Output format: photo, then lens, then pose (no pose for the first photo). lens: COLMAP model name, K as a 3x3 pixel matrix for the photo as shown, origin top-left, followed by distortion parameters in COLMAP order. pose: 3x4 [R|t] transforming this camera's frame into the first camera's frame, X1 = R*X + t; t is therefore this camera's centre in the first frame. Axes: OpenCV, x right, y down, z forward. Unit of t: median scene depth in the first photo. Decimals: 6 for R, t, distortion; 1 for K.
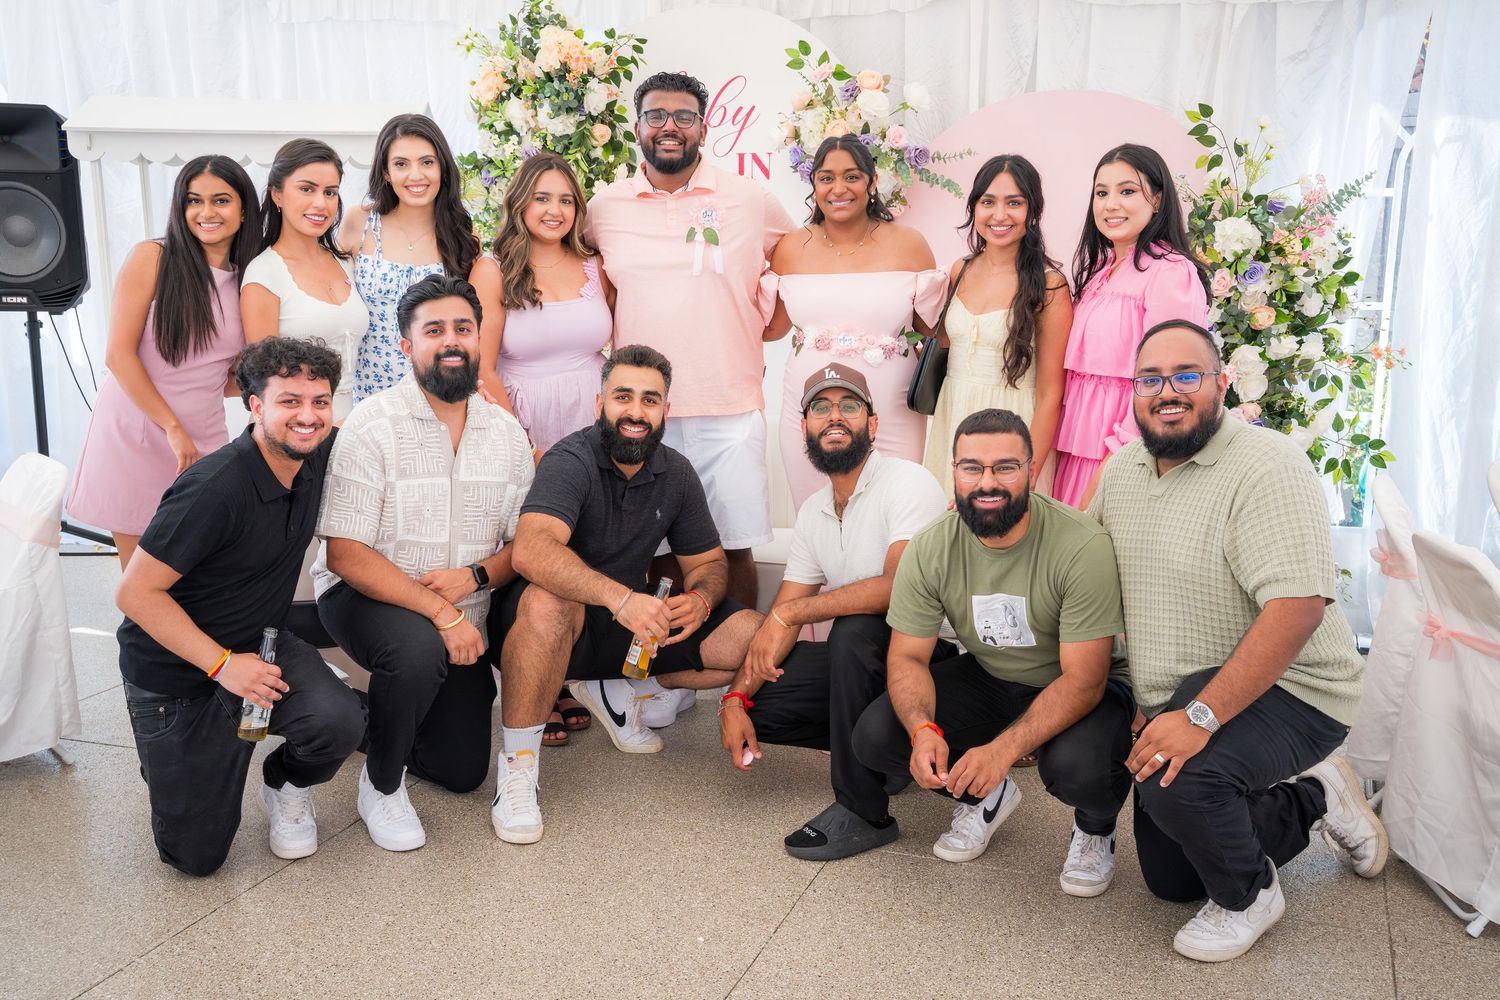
lens RADIAL K [[1605.0, 0, 749.9], [0, 1605.0, 519.6], [0, 0, 1]] dist [0.084852, 0.000000]
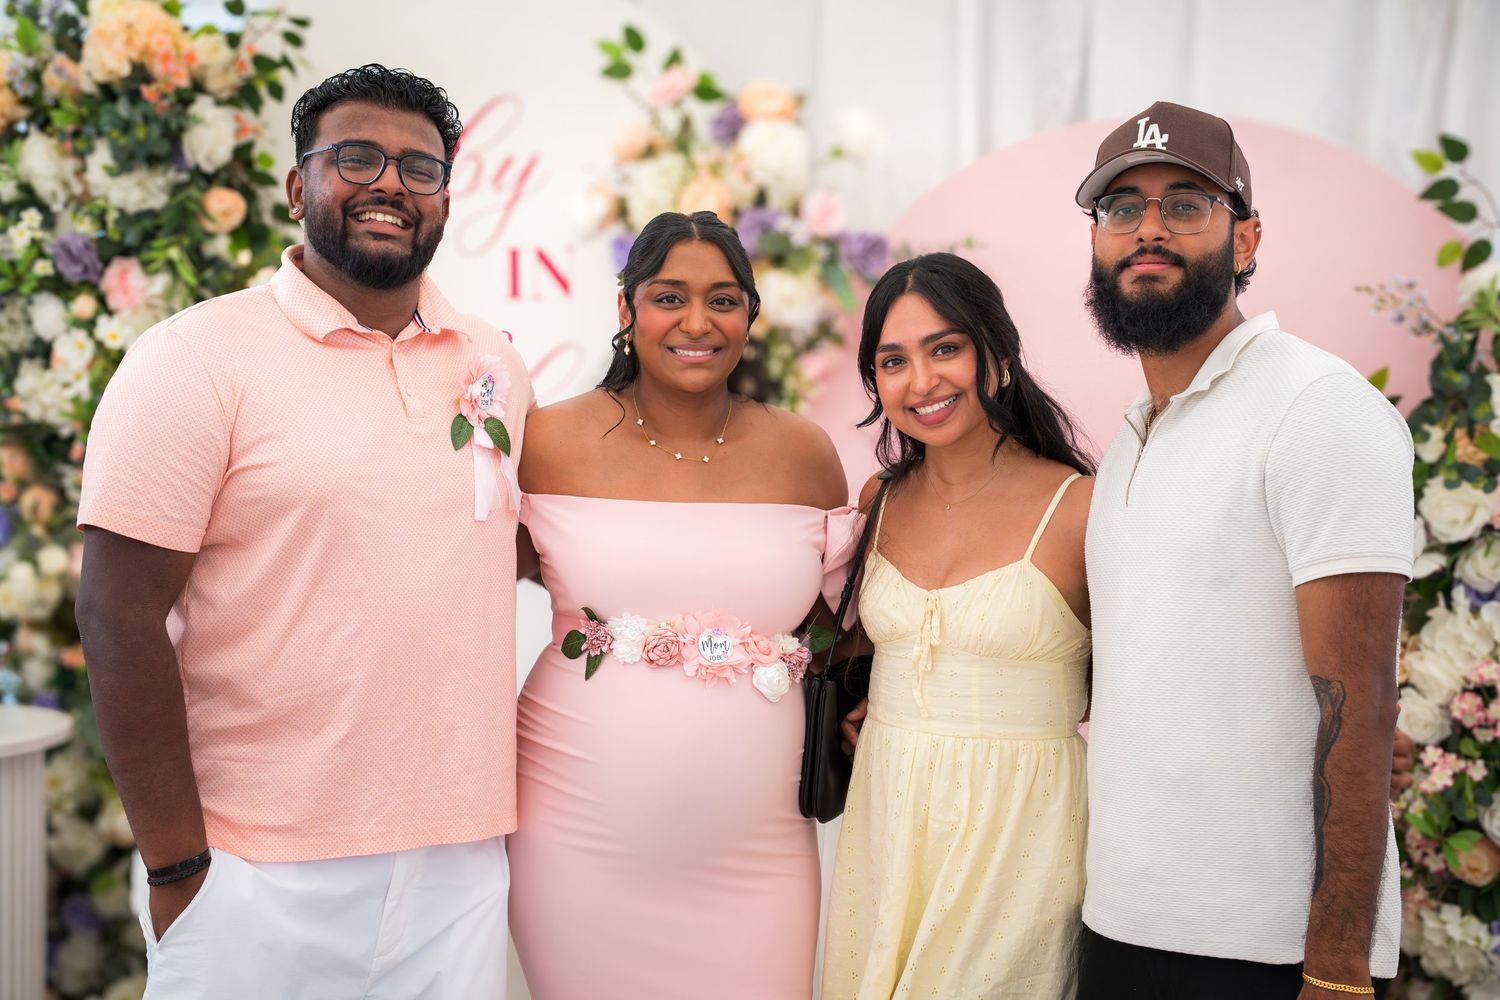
lens RADIAL K [[2485.2, 0, 758.6], [0, 2485.2, 526.1], [0, 0, 1]] dist [0.346752, 0.000000]
pose [[0.997850, -0.016914, 0.063317, 0.020176], [0.023890, 0.993524, -0.111084, -0.055034], [-0.061028, 0.112358, 0.991792, 0.242755]]
